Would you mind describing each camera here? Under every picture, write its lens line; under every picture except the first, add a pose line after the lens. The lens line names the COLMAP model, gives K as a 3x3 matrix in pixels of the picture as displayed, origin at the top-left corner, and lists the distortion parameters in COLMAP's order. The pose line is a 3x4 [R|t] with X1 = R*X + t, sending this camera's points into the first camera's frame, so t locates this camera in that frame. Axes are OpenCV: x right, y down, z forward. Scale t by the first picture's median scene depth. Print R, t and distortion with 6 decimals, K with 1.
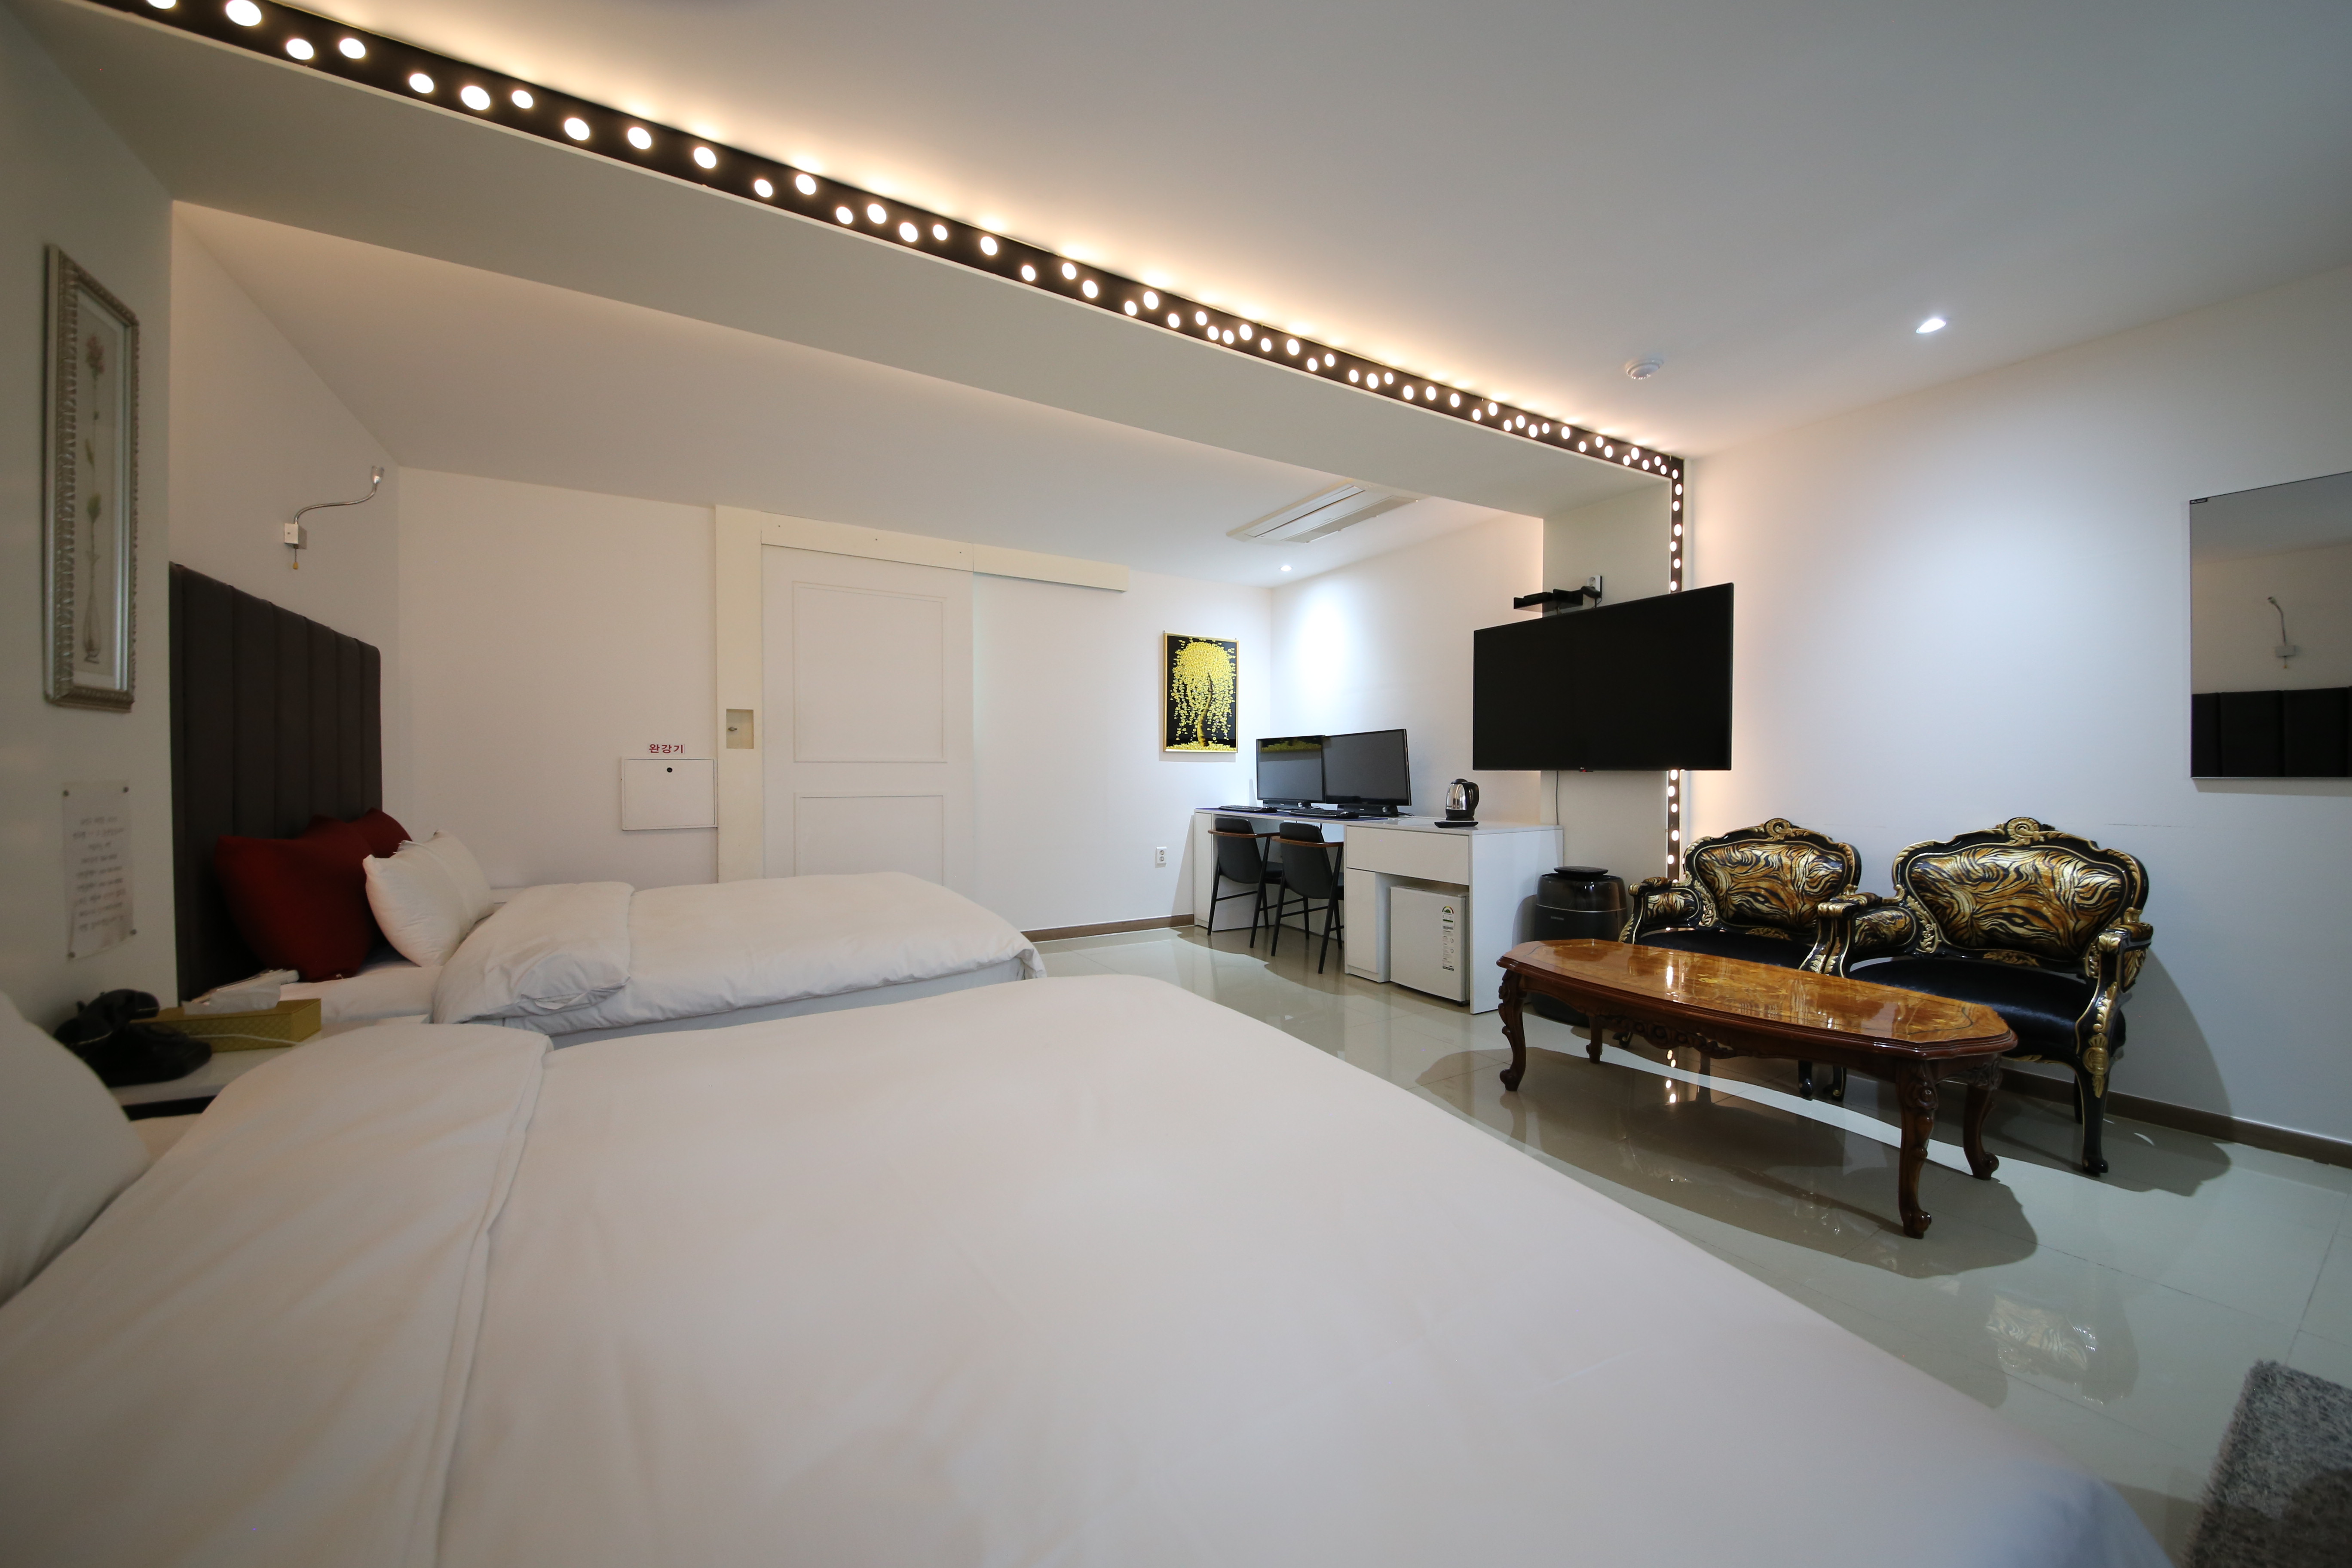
lens RADIAL K [[842.9, 0, 1178.7], [0, 842.9, 782.4], [0, 0, 1]] dist [0.000317, -0.010434]
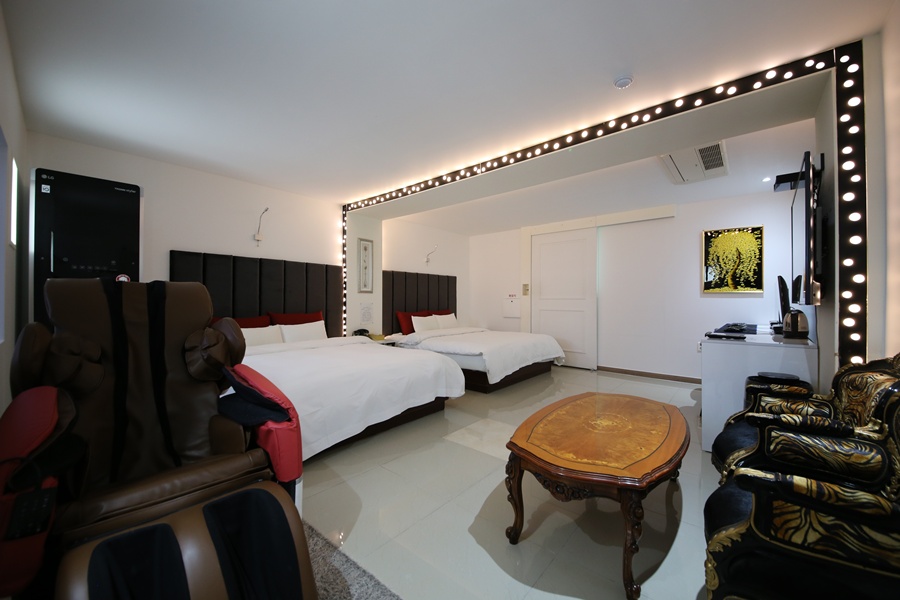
lens RADIAL K [[341.2, 0, 432.1], [0, 341.2, 299.4], [0, 0, 1]] dist [-0.036529, -0.000156]
pose [[0.270057, -0.003804, -0.962837, 0.867481], [-0.017137, 0.999815, -0.008757, -0.006121], [0.962692, 0.018865, 0.269941, 0.314831]]
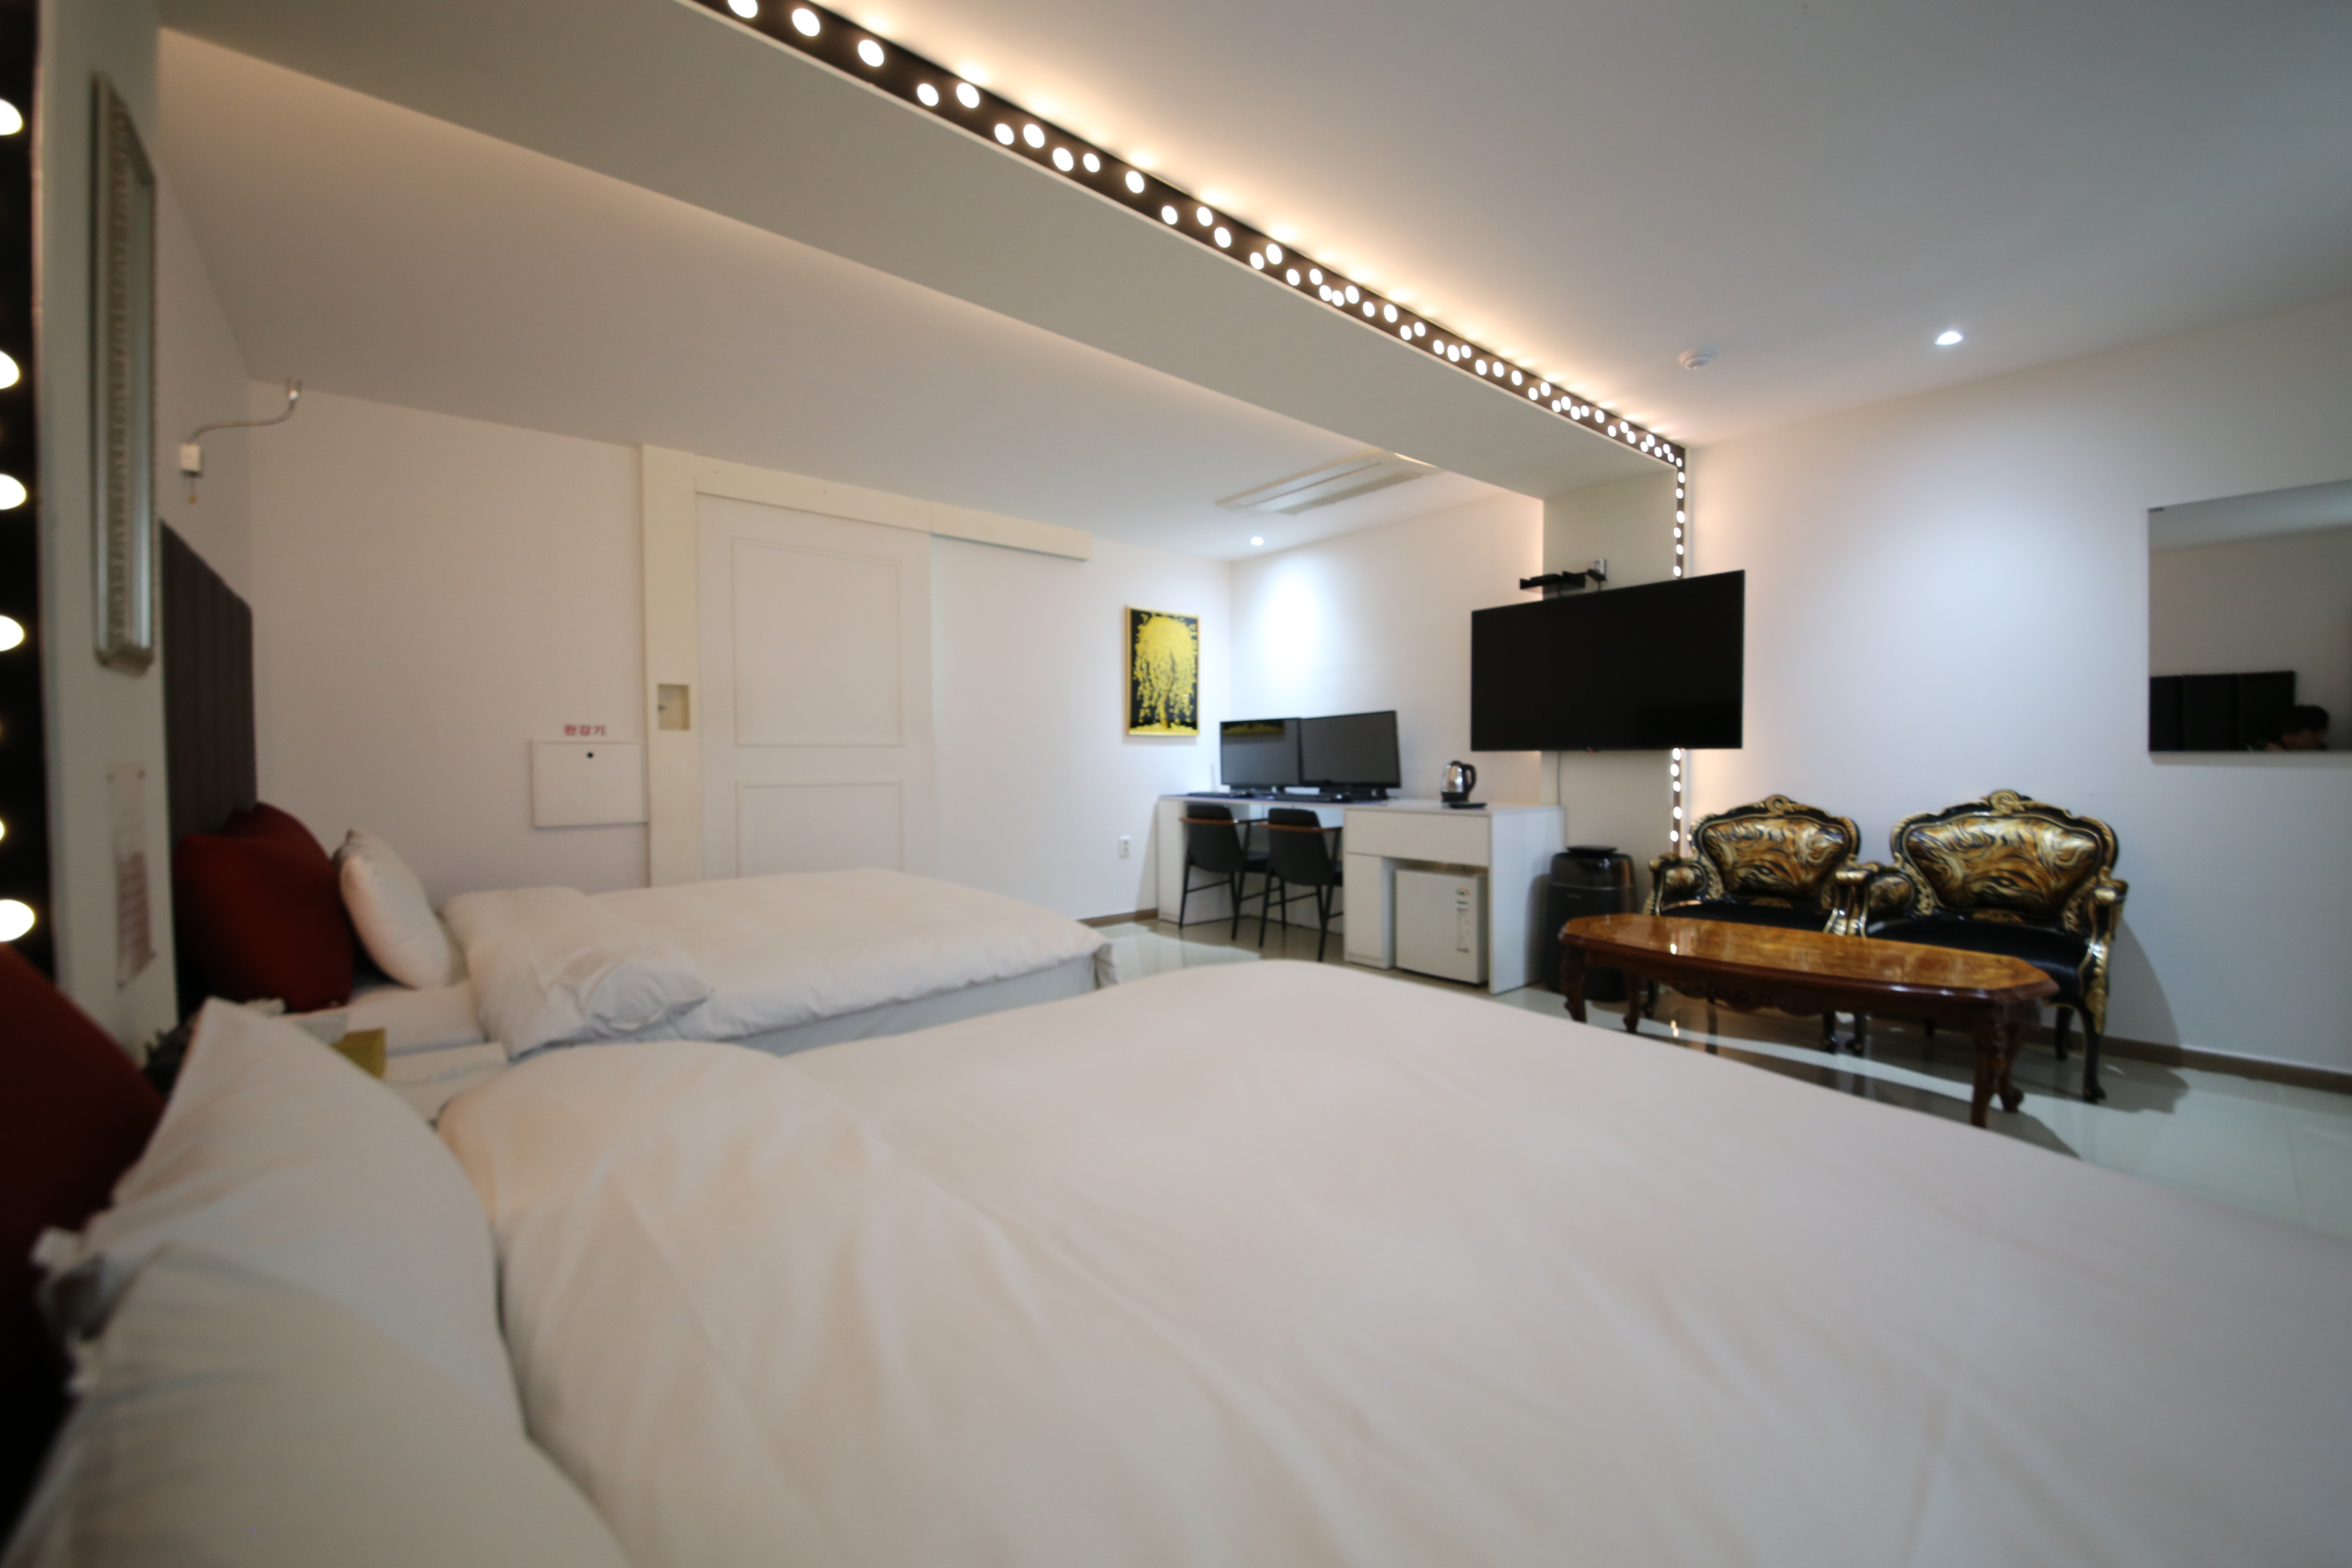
lens RADIAL K [[909.9, 0, 1176.0], [0, 909.9, 784.0], [0, 0, 1]] dist [0.000773, -0.014466]
pose [[0.986557, -0.010082, 0.163105, -0.203870], [0.007824, 0.999865, 0.014483, 0.006431], [-0.163229, -0.013013, 0.986502, -0.001126]]
